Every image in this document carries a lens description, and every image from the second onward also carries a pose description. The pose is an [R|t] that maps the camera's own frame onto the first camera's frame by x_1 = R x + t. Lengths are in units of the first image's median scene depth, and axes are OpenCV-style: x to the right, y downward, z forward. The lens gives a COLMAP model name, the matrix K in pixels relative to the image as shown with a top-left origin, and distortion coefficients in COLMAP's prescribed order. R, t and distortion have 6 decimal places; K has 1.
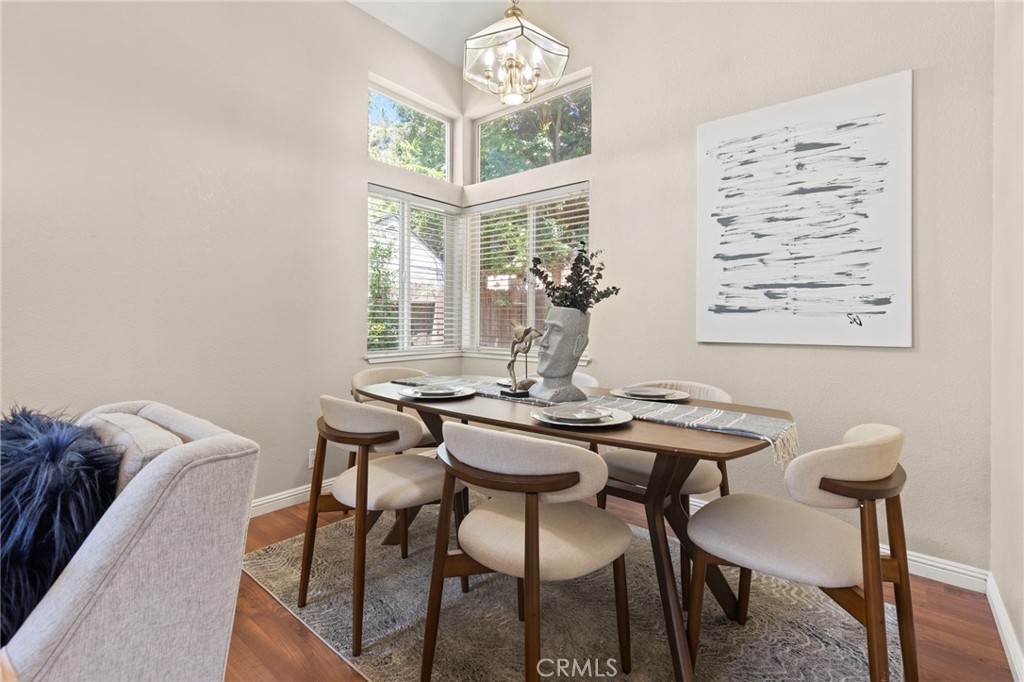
lens RADIAL K [[458.8, 0, 513.5], [0, 458.8, 326.3], [0, 0, 1]] dist [0.002997, -0.001436]
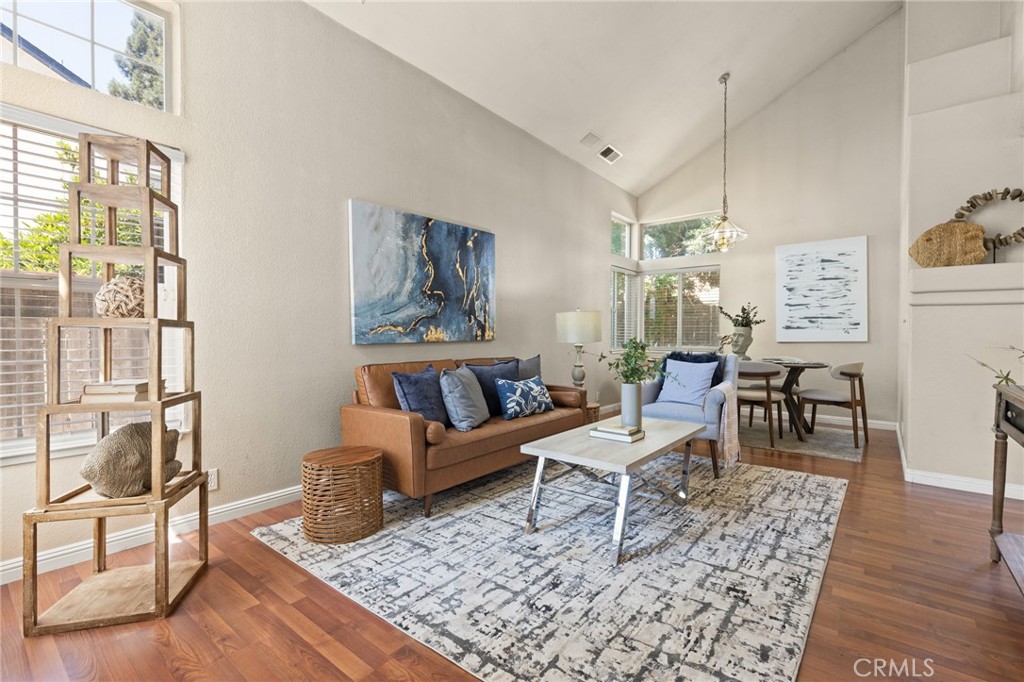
lens RADIAL K [[458.8, 0, 513.1], [0, 458.8, 344.9], [0, 0, 1]] dist [0.002997, -0.001436]
pose [[0.999472, -0.009760, 0.030985, -1.149873], [0.009828, 0.999950, -0.002035, 0.047155], [-0.030963, 0.002338, 0.999518, -1.446604]]
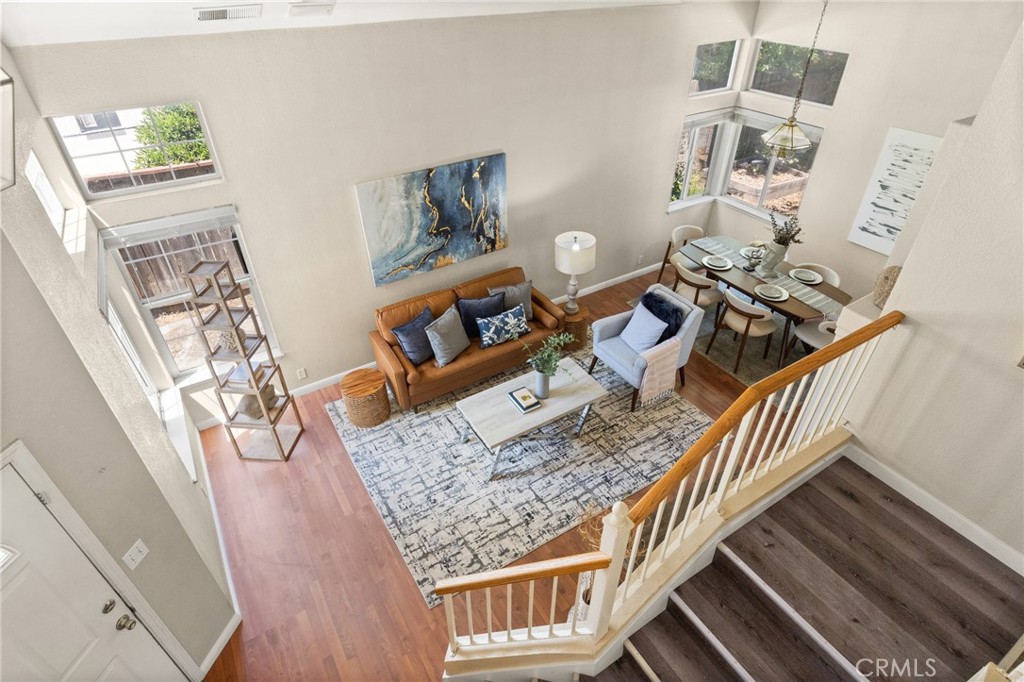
lens RADIAL K [[548.2, 0, 522.9], [0, 548.2, 346.6], [0, 0, 1]] dist [-0.005581, -0.000709]
pose [[0.954103, 0.178197, -0.240695, -0.349492], [0.000266, 0.803204, 0.595704, -1.201926], [0.299479, -0.568427, 0.766292, -1.794044]]
